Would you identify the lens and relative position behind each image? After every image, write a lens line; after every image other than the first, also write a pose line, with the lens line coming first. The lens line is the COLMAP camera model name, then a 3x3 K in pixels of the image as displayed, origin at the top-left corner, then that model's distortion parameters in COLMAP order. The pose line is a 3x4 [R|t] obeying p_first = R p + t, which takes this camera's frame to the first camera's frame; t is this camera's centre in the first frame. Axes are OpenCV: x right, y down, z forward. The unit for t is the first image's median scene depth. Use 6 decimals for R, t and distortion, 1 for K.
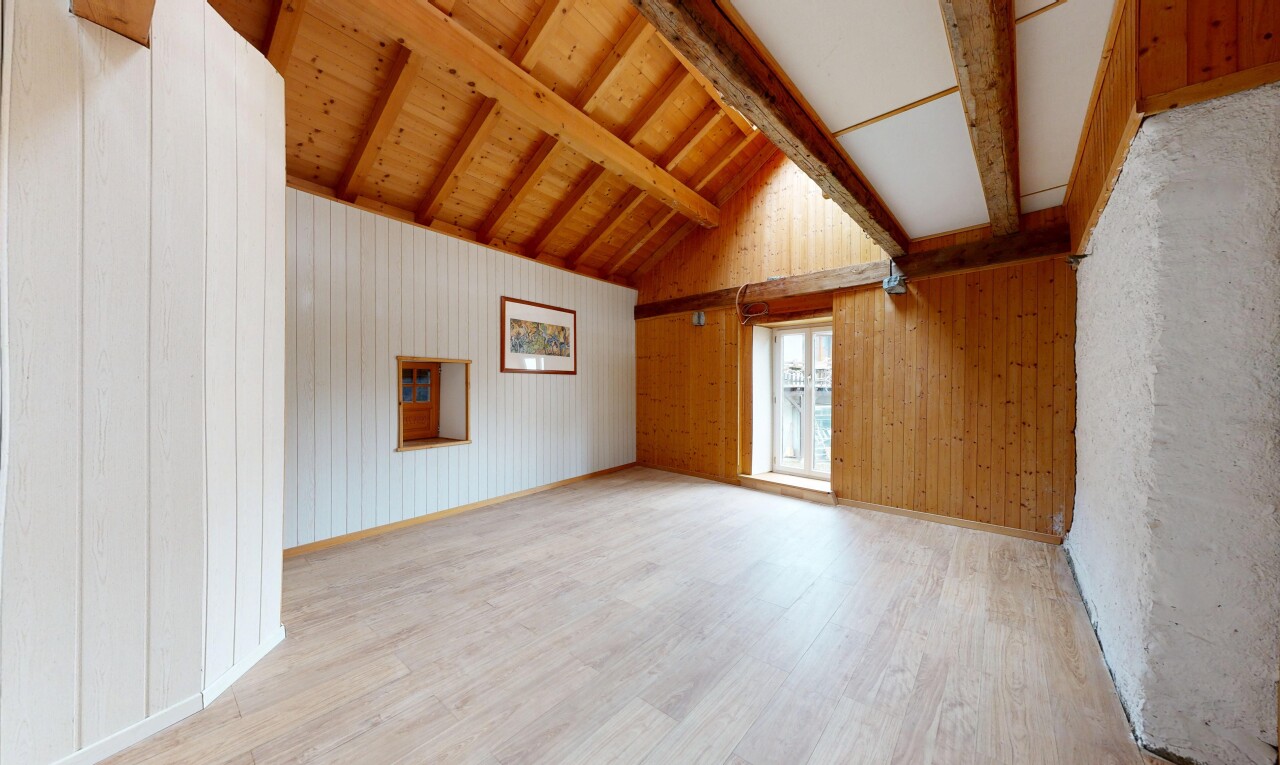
lens RADIAL K [[435.9, 0, 638.4], [0, 435.9, 383.9], [0, 0, 1]] dist [0.004964, -0.000042]
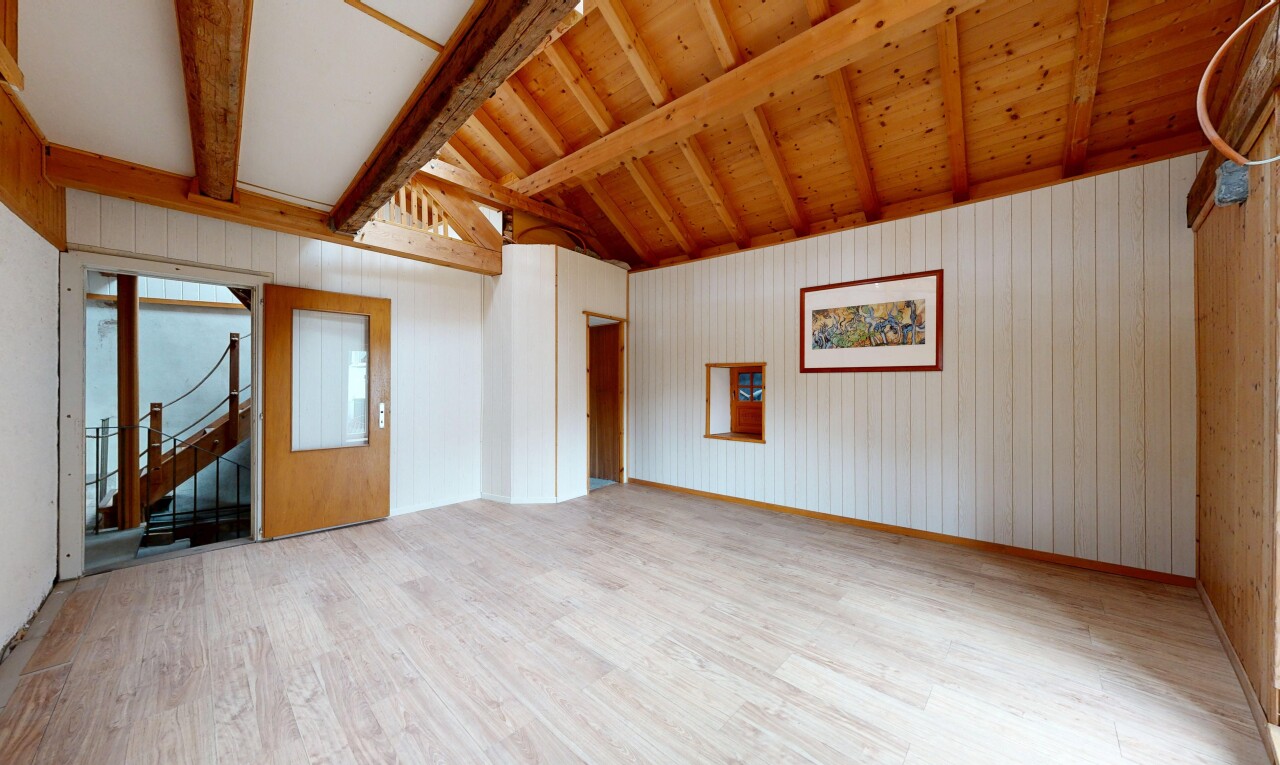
lens RADIAL K [[432.3, 0, 641.0], [0, 432.3, 384.6], [0, 0, 1]] dist [0.003031, 0.000183]
pose [[-0.067424, 0.000103, -0.997724, 0.643159], [0.001996, 0.999998, -0.000032, -0.002683], [0.997722, -0.001993, -0.067424, 0.772857]]
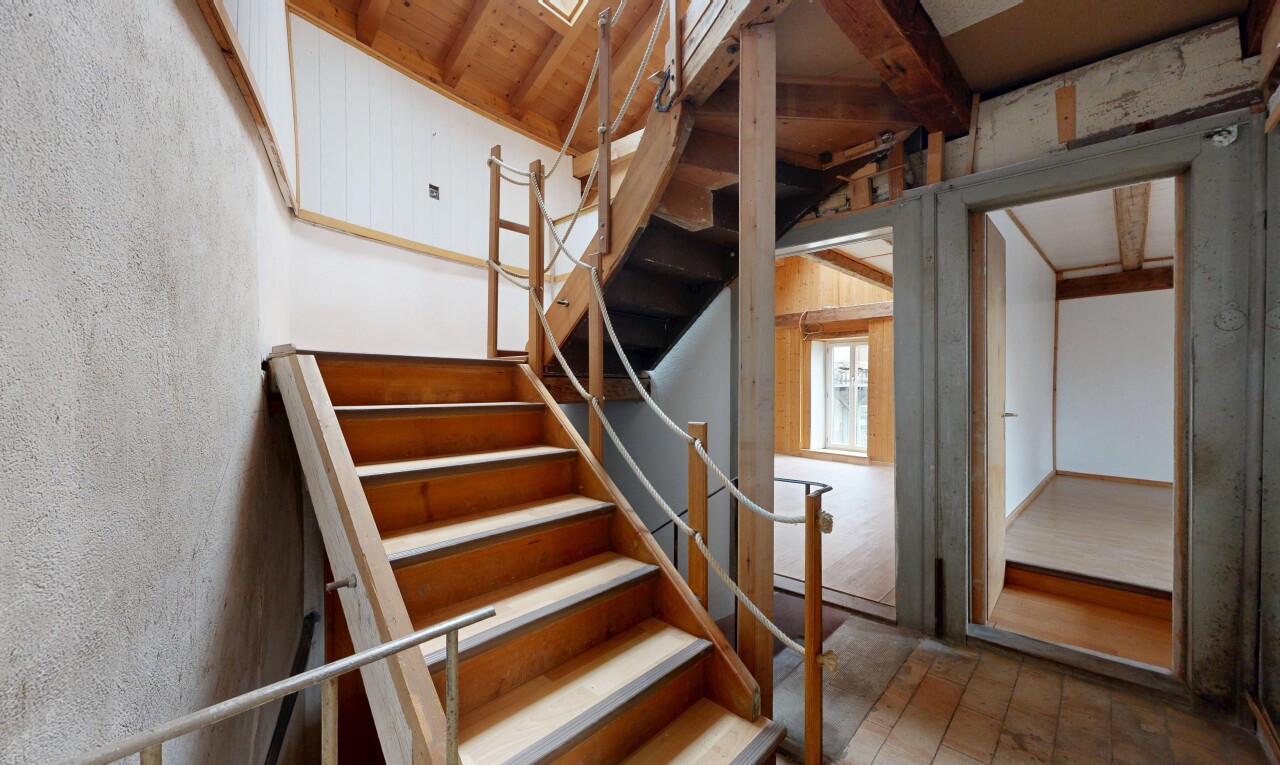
lens RADIAL K [[494.4, 0, 639.9], [0, 494.4, 387.3], [0, 0, 1]] dist [-0.000040, 0.000065]
pose [[0.998689, -0.000562, -0.051192, -0.284934], [0.000845, 0.999985, 0.005494, 0.006645], [0.051188, -0.005530, 0.998674, -0.843278]]
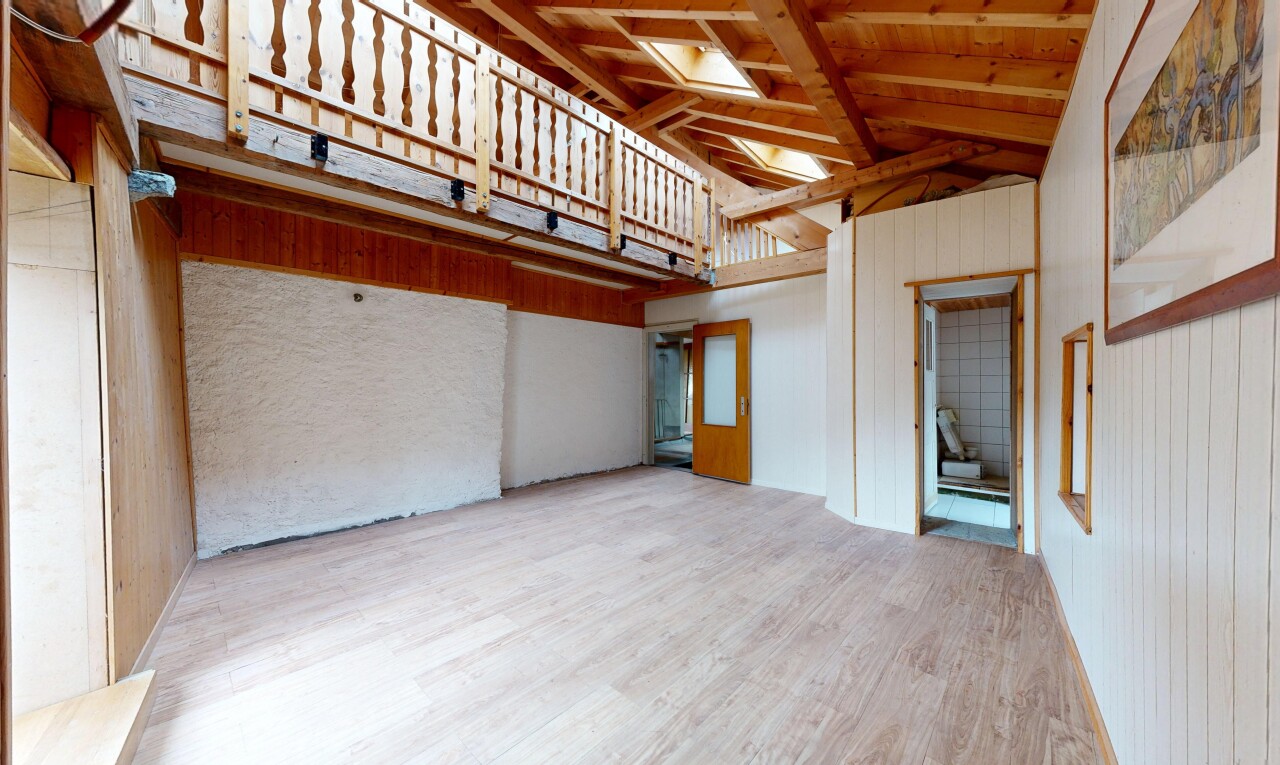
lens RADIAL K [[425.6, 0, 632.5], [0, 425.6, 386.1], [0, 0, 1]] dist [0.000428, 0.000002]
pose [[-0.998006, -0.000697, 0.063121, 0.000525], [-0.000574, 0.999998, 0.001962, 0.001746], [-0.063122, 0.001922, -0.998004, 1.399224]]
